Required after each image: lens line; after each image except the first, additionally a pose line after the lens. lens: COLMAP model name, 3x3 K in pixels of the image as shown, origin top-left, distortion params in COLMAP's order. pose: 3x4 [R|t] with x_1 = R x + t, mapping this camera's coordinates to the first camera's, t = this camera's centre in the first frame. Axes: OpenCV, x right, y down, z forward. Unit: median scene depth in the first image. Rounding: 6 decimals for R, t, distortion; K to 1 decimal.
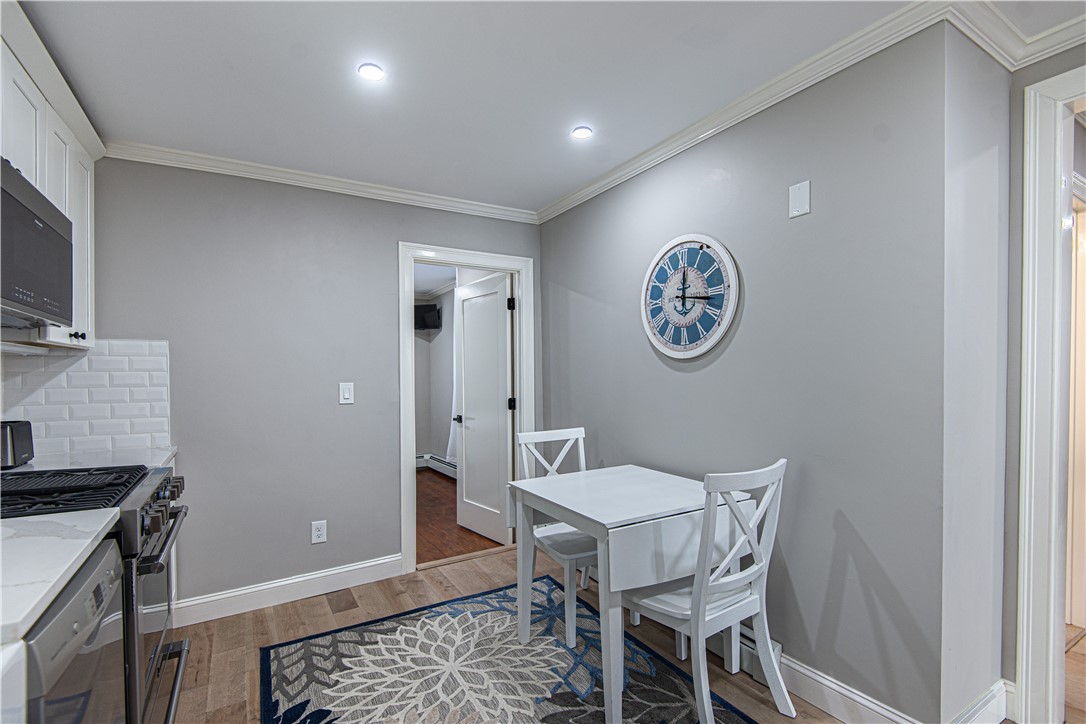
lens RADIAL K [[509.2, 0, 545.8], [0, 509.2, 377.4], [0, 0, 1]] dist [0.013746, -0.003999]
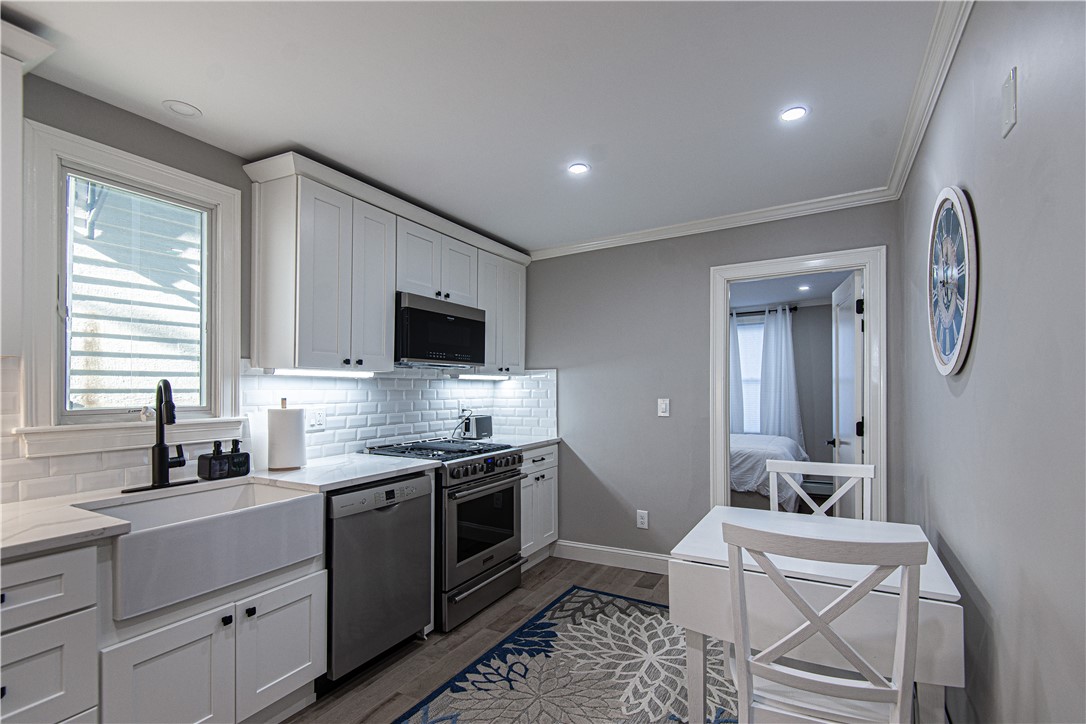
lens RADIAL K [[509.2, 0, 532.1], [0, 509.2, 385.5], [0, 0, 1]] dist [0.013746, -0.003999]
pose [[0.484566, 0.004261, -0.874744, 0.635154], [-0.006612, 0.999977, 0.001208, -0.024331], [0.874730, 0.005198, 0.484583, 0.222870]]
